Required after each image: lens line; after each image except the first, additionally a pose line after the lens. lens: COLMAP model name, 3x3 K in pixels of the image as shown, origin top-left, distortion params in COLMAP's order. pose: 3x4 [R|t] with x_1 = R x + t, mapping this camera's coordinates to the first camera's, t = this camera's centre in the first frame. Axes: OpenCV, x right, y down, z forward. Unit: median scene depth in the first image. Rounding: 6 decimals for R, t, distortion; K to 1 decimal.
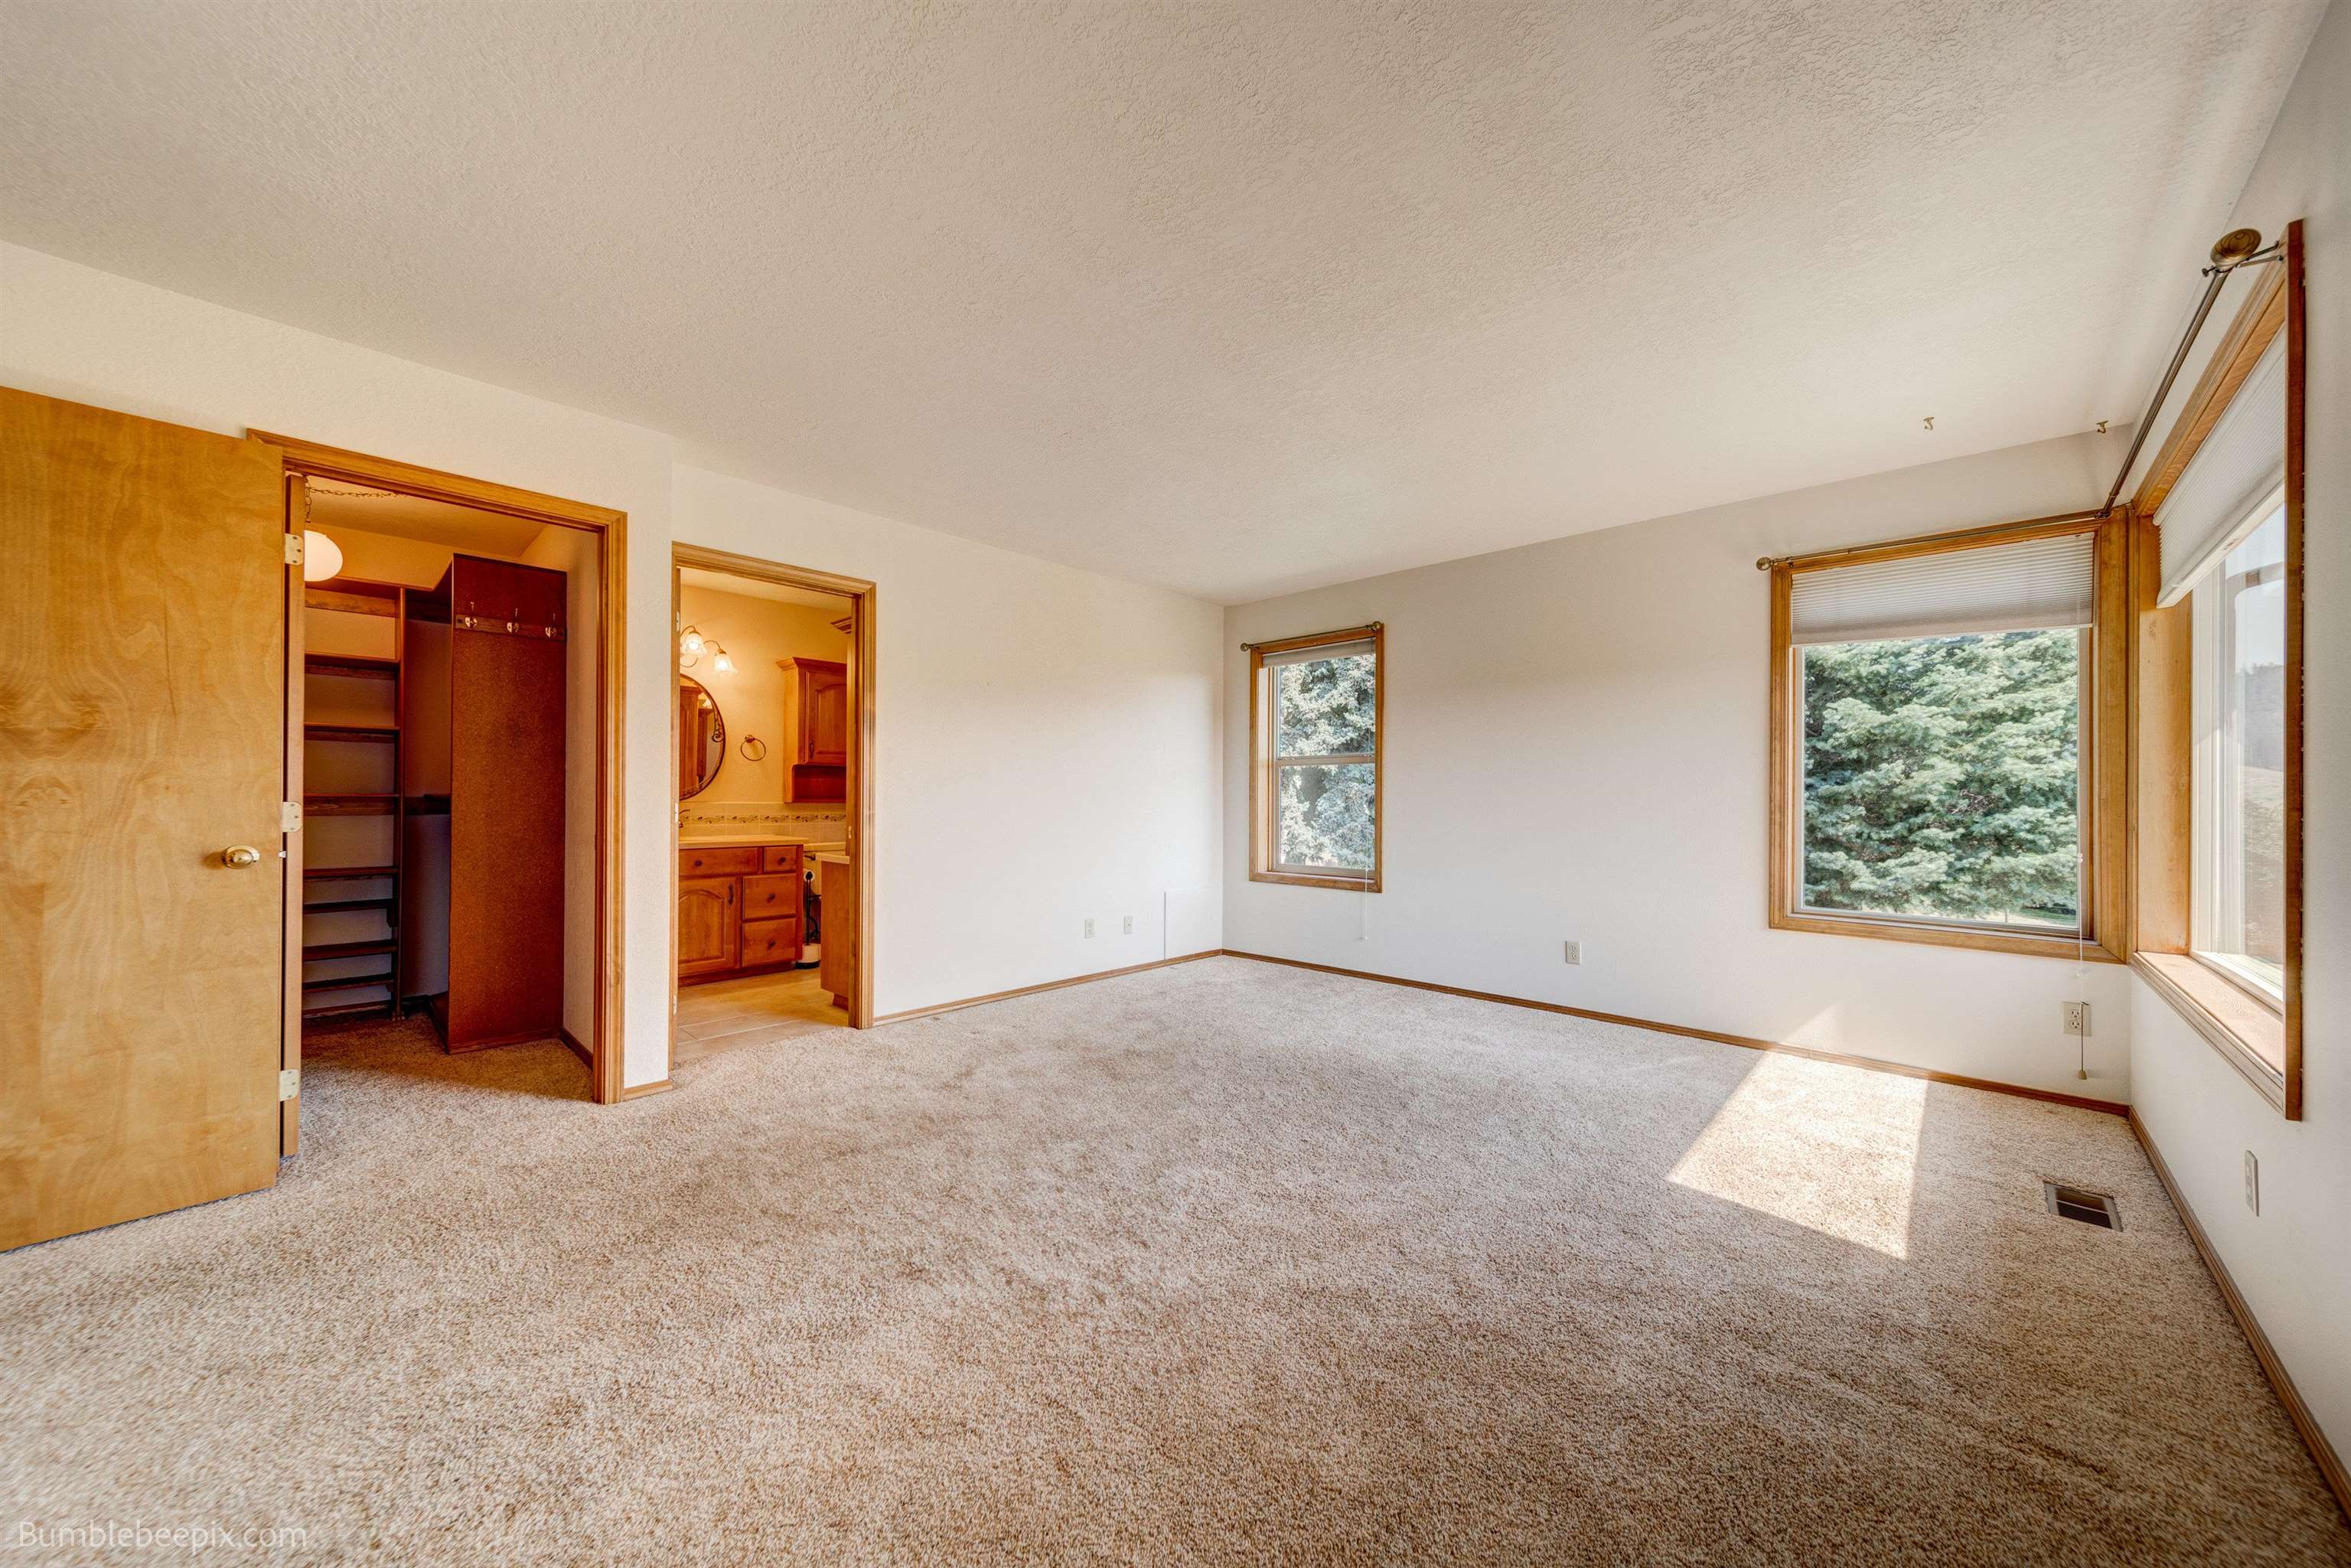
lens RADIAL K [[818.0, 0, 1175.6], [0, 818.0, 789.4], [0, 0, 1]] dist [0.007446, -0.000229]
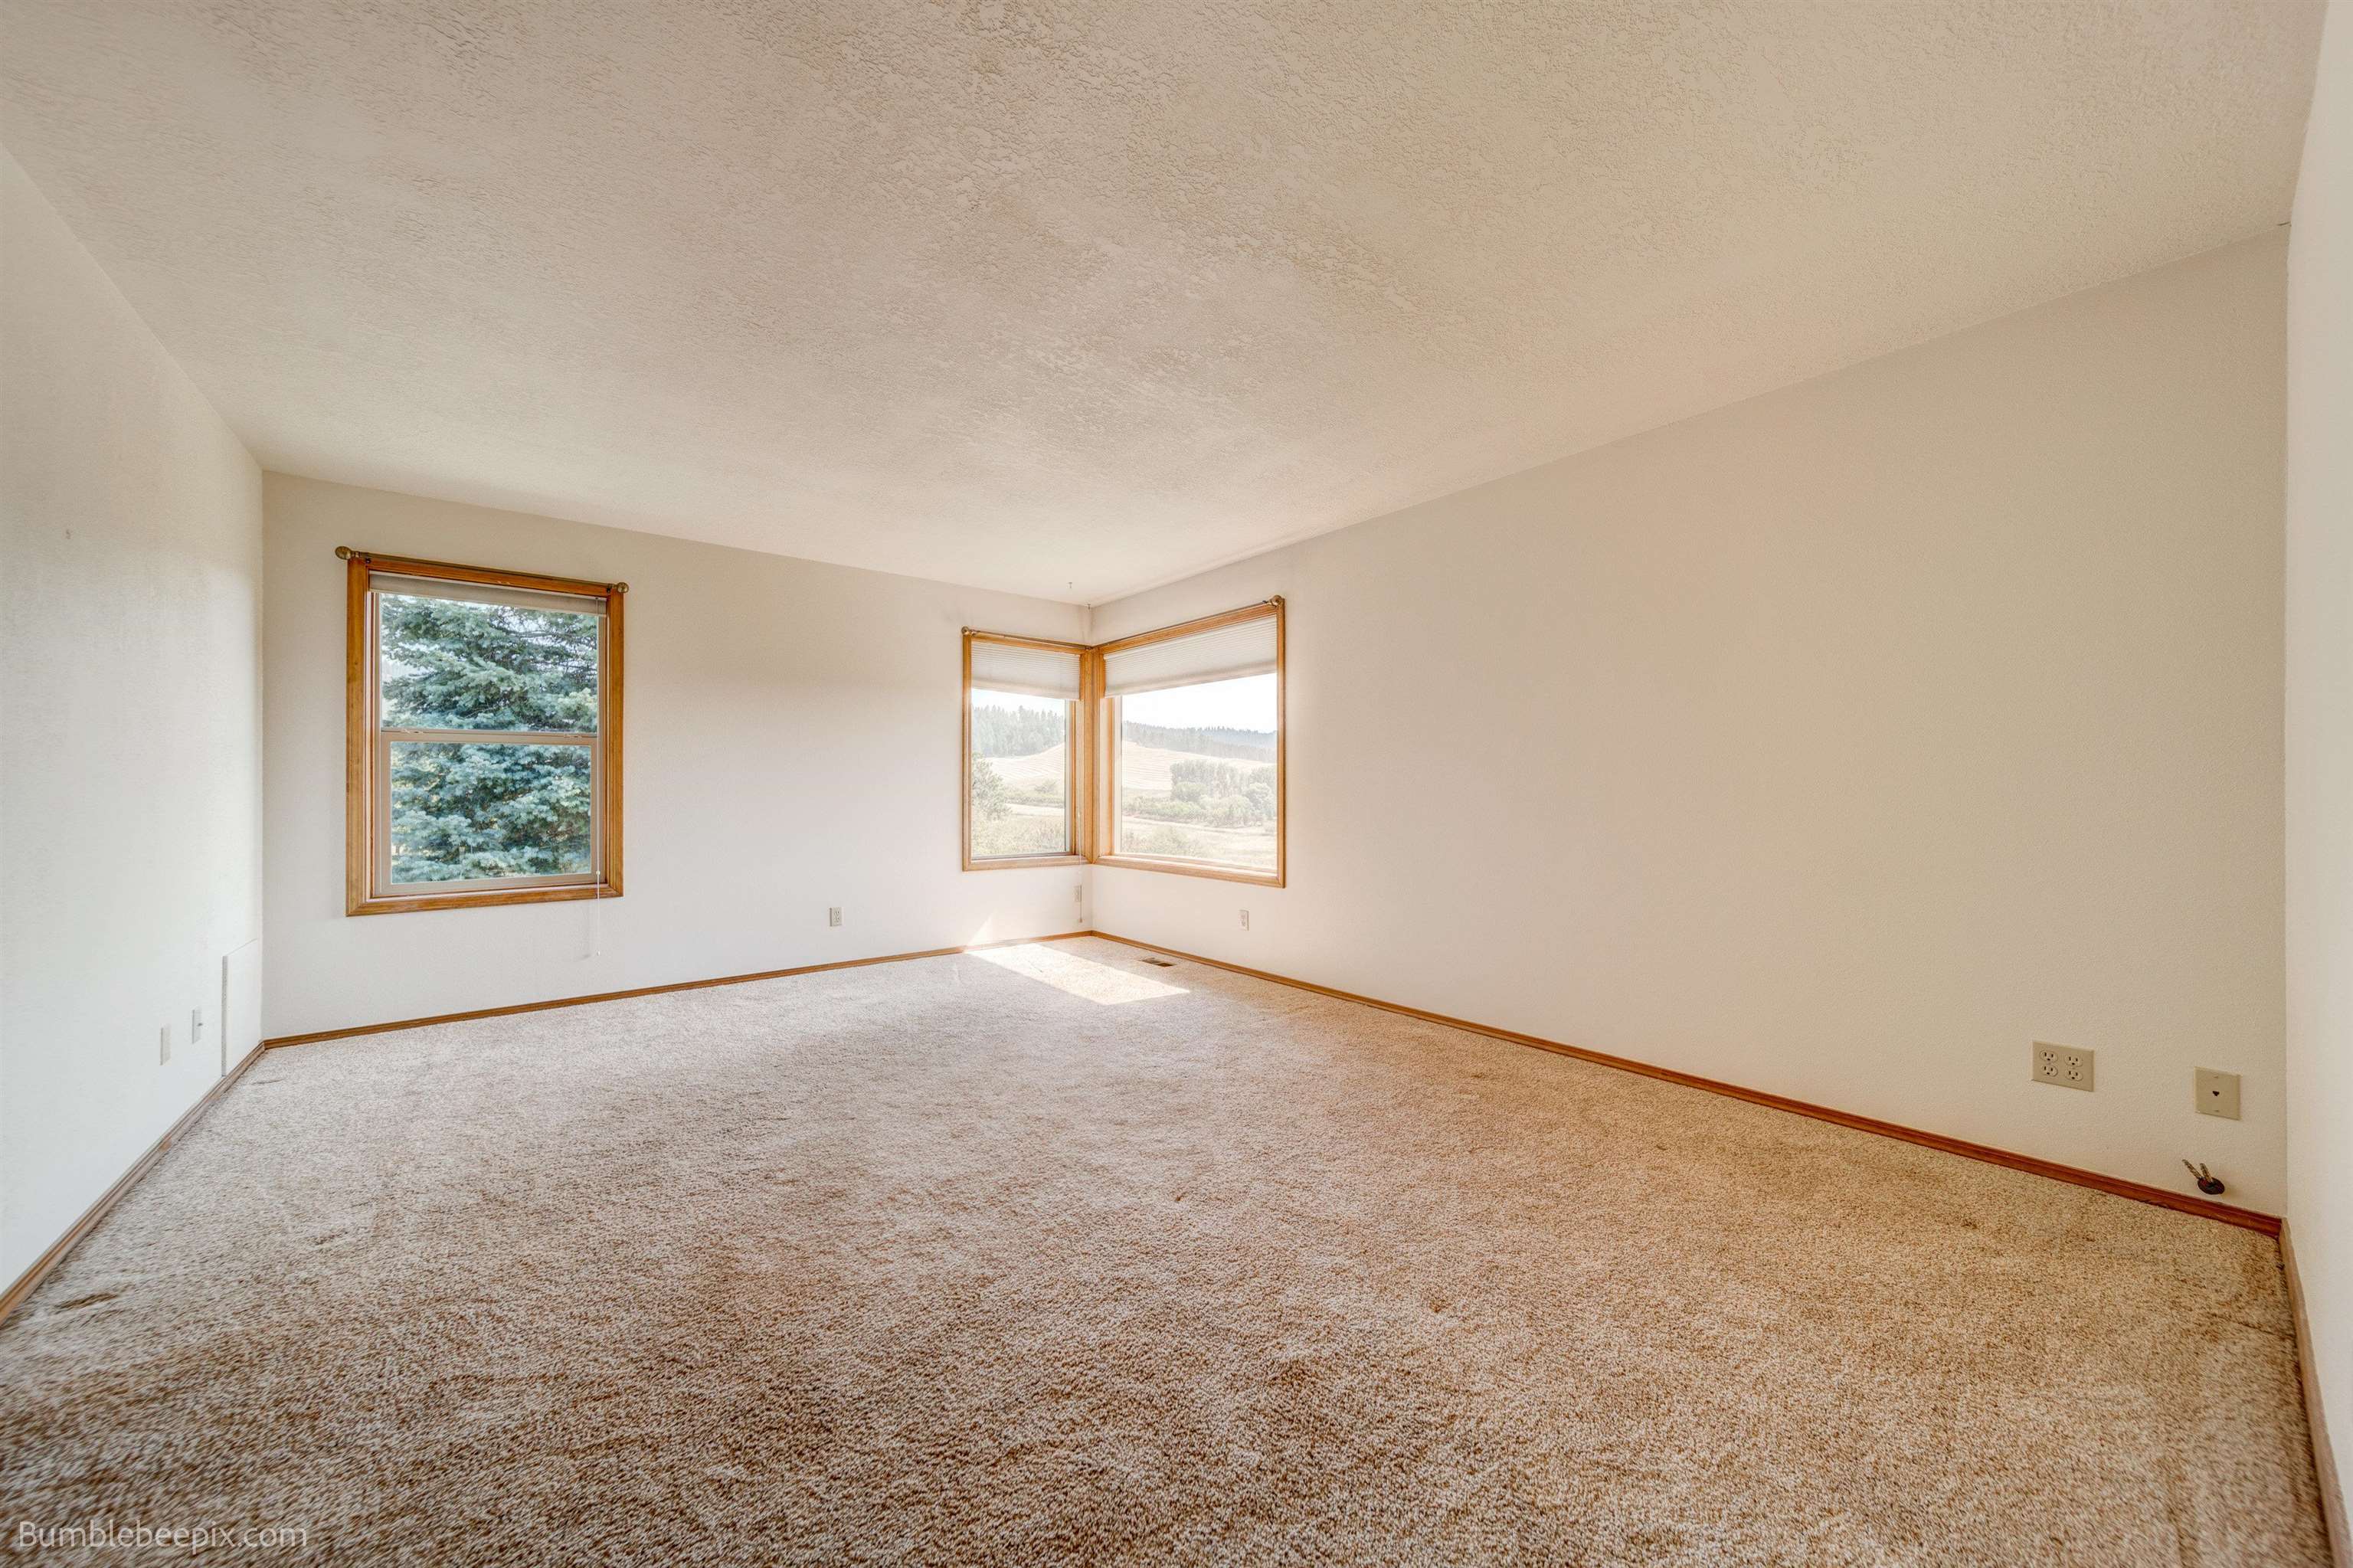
lens RADIAL K [[818.8, 0, 1175.5], [0, 818.8, 792.8], [0, 0, 1]] dist [0.007446, -0.000229]
pose [[0.131504, -0.014505, 0.991210, -0.238696], [-0.008490, 0.999840, 0.015757, -0.001200], [-0.991279, -0.010488, 0.131360, 0.135506]]
